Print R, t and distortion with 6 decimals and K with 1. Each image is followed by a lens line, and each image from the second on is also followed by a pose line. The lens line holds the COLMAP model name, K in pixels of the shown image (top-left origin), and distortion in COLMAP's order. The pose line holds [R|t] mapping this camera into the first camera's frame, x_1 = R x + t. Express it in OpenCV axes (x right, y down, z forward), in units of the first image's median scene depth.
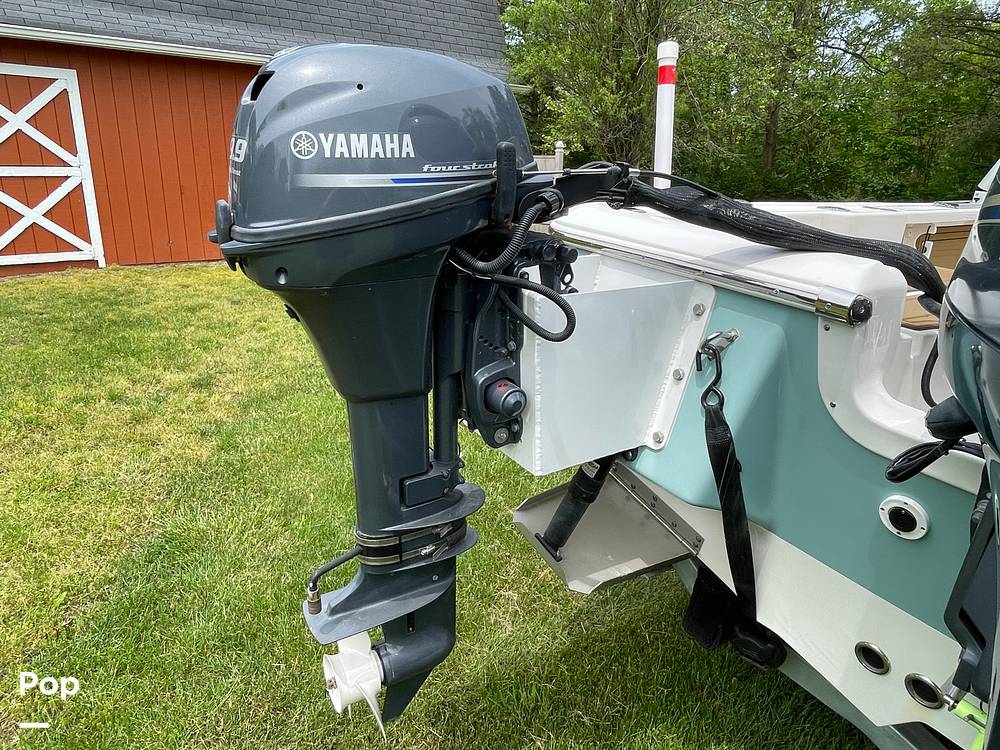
lens RADIAL K [[705.3, 0, 498.3], [0, 705.3, 370.6], [0, 0, 1]] dist [-0.000829, -0.007230]
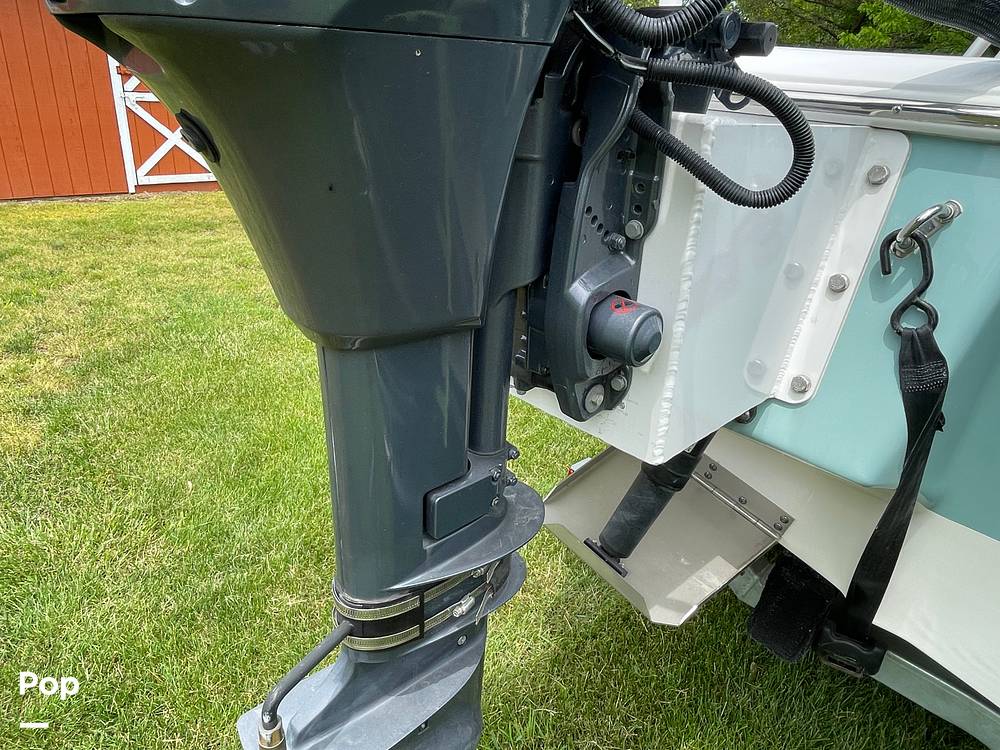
lens RADIAL K [[705.3, 0, 502.8], [0, 705.3, 377.2], [0, 0, 1]] dist [-0.000829, -0.007230]
pose [[0.979704, -0.057564, 0.192005, -0.155285], [0.041502, 0.995374, 0.086654, 0.021111], [-0.196105, -0.076926, 0.977561, 0.420078]]
